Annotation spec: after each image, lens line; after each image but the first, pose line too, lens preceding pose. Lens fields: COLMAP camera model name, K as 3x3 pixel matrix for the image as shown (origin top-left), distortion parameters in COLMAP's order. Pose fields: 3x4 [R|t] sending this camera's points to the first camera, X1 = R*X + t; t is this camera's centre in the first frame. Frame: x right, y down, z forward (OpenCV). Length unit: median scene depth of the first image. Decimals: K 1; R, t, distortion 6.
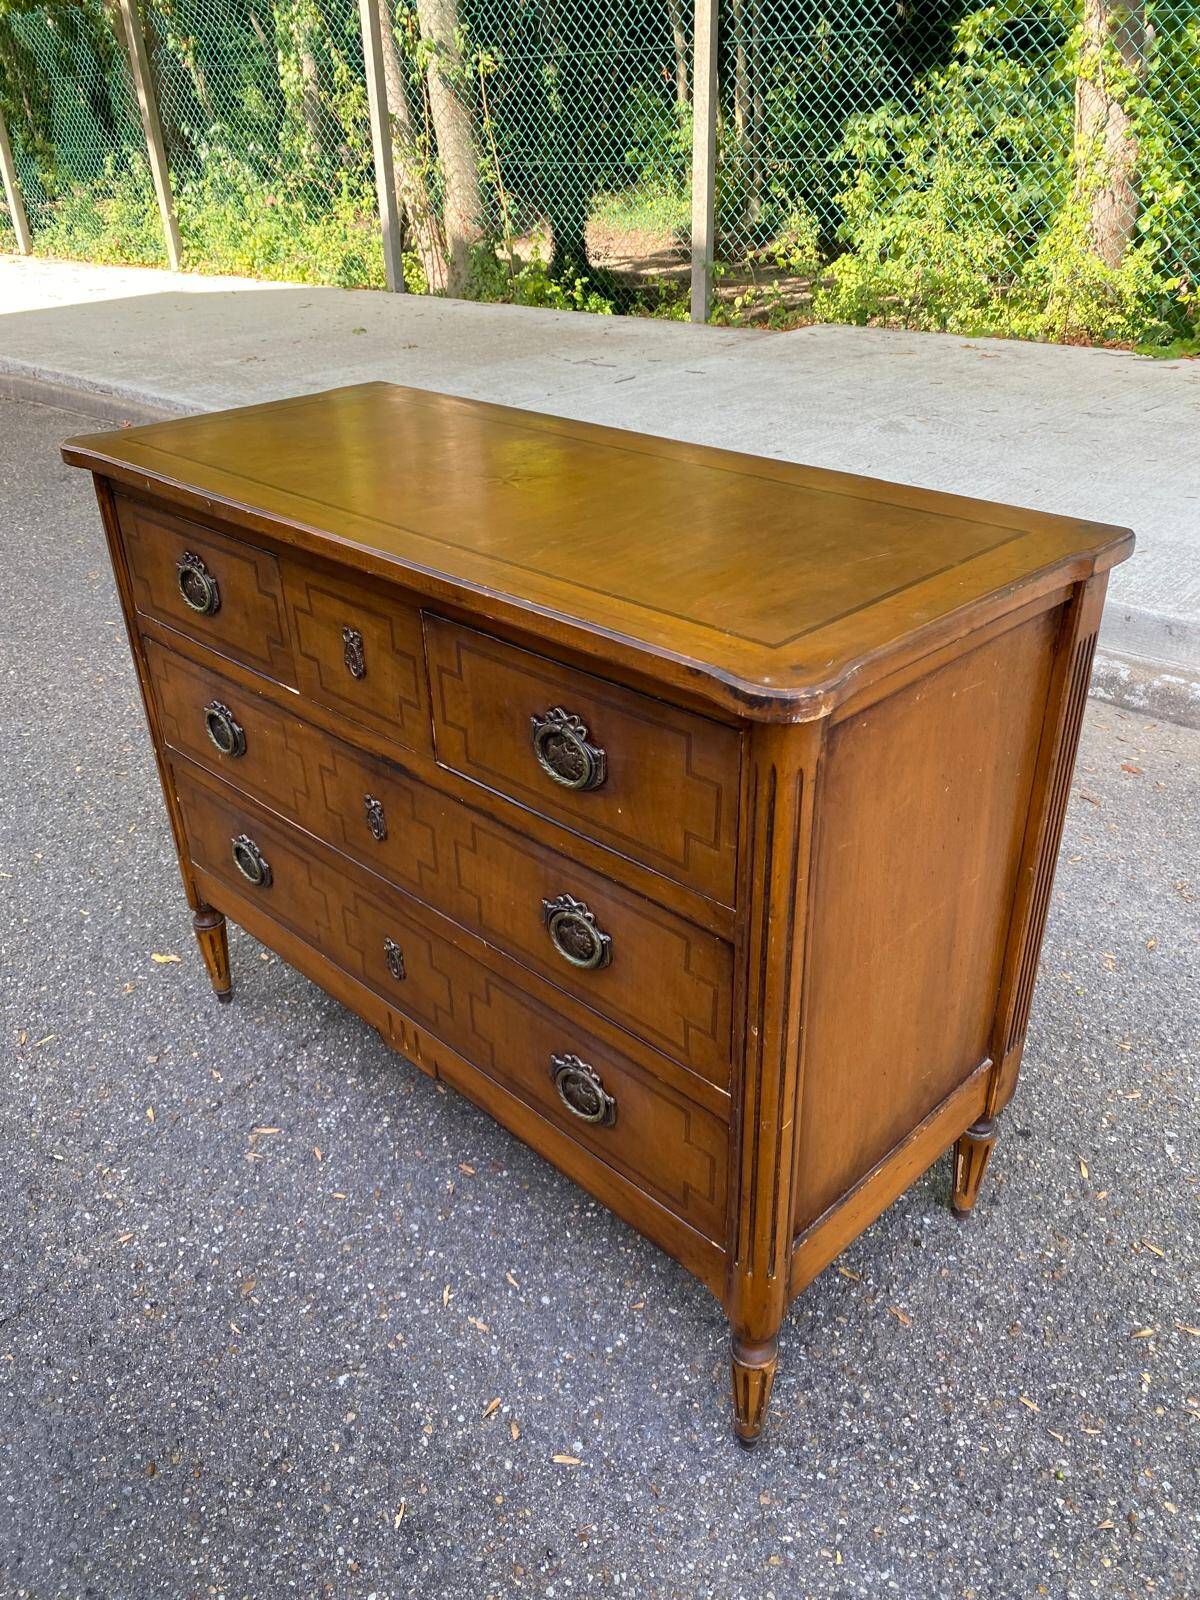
lens RADIAL K [[1241.4, 0, 579.3], [0, 1241.4, 783.0], [0, 0, 1]] dist [0.013858, -0.011341]
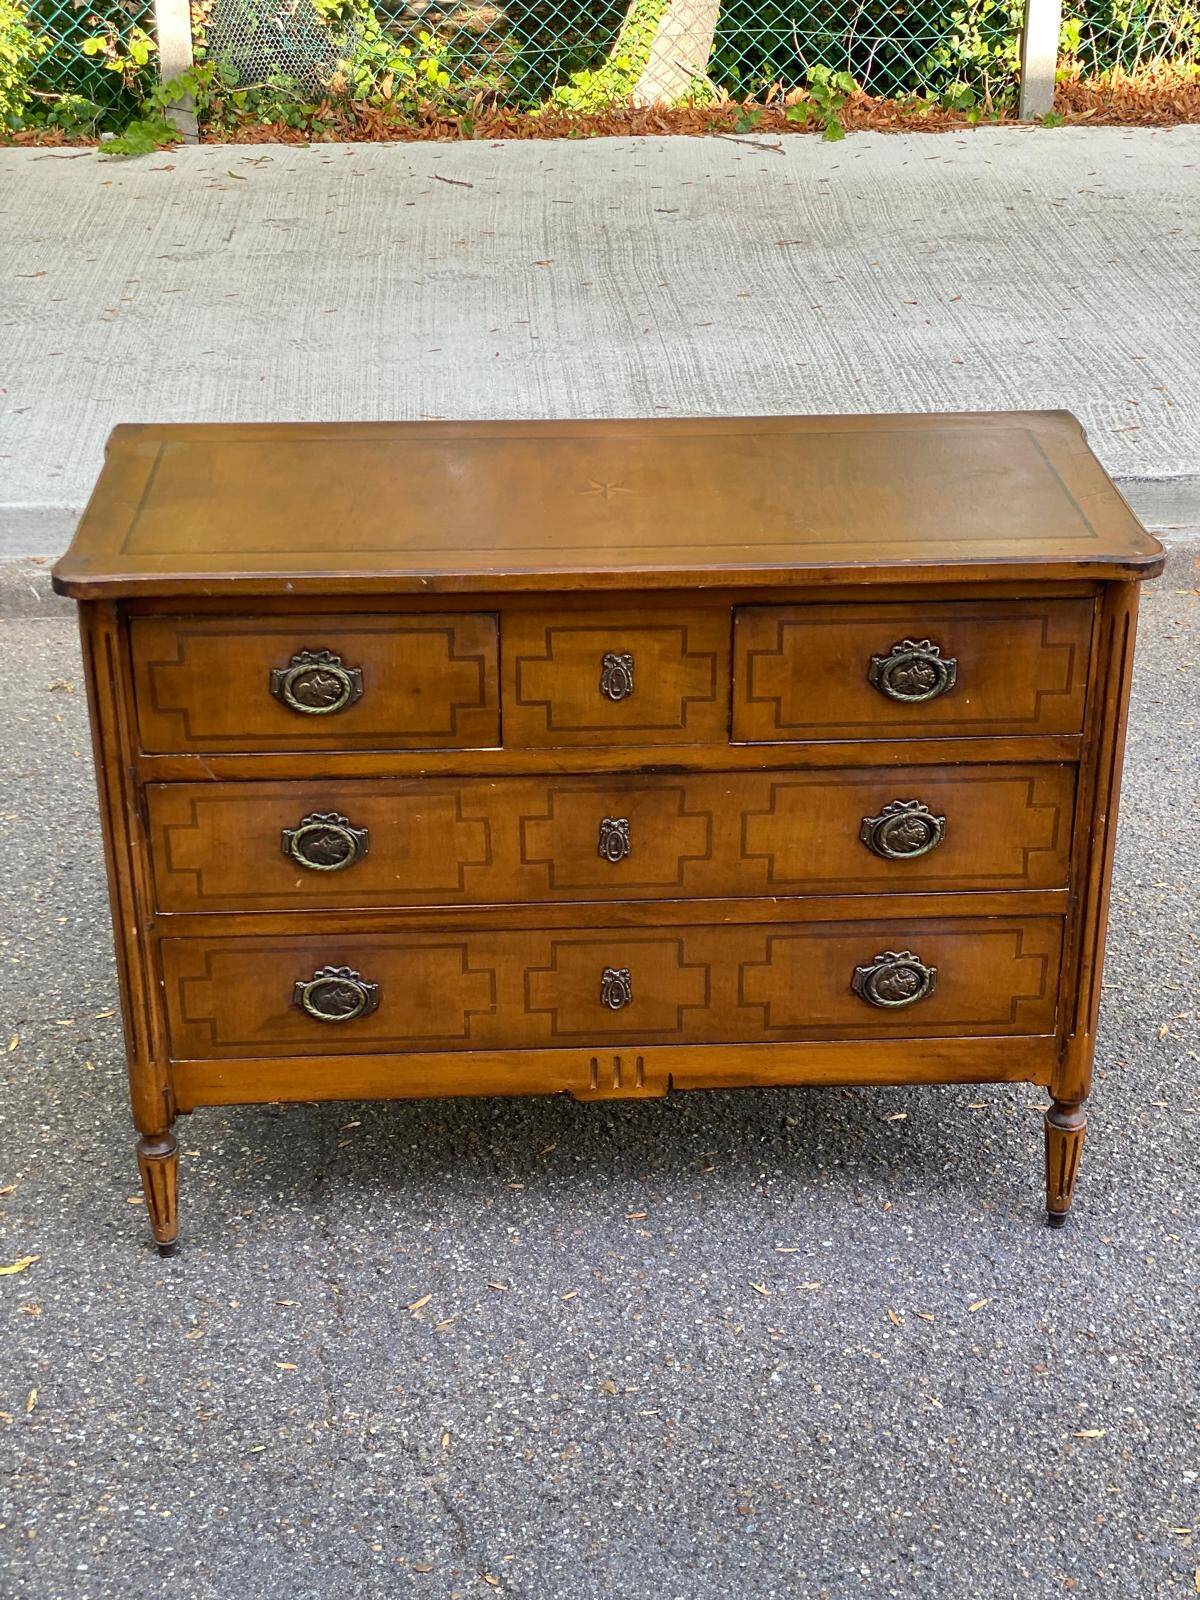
lens RADIAL K [[2461.6, 0, 612.3], [0, 2461.6, 761.7], [0, 0, 1]] dist [0.100781, 0.000000]
pose [[0.660014, -0.305409, 0.686373, -1.683319], [0.341722, 0.935695, 0.087748, -0.228615], [-0.669035, 0.176634, 0.721937, -0.490676]]
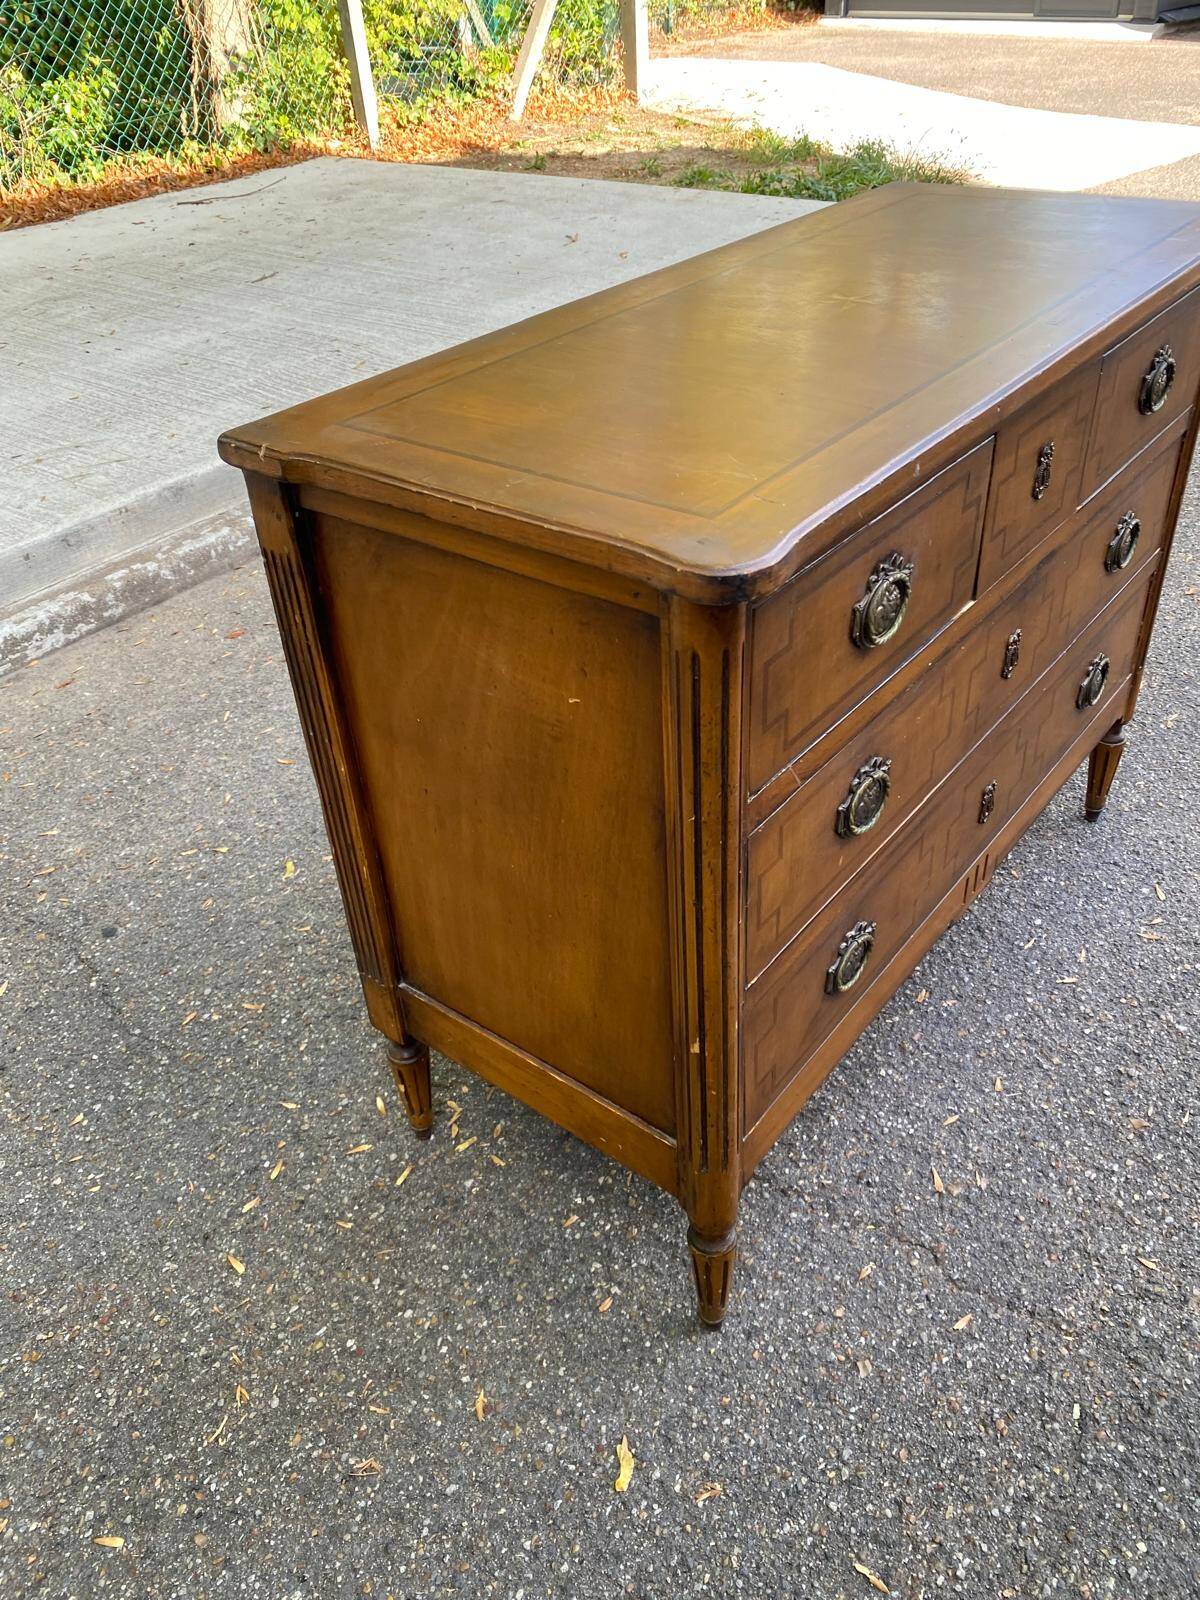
lens RADIAL K [[1241.4, 0, 590.2], [0, 1241.4, 798.9], [0, 0, 1]] dist [0.013858, -0.011341]
pose [[-0.131254, -0.545704, 0.827635, -1.086009], [0.523769, 0.670648, 0.525259, -0.635050], [-0.841688, 0.502432, 0.197797, 1.273308]]
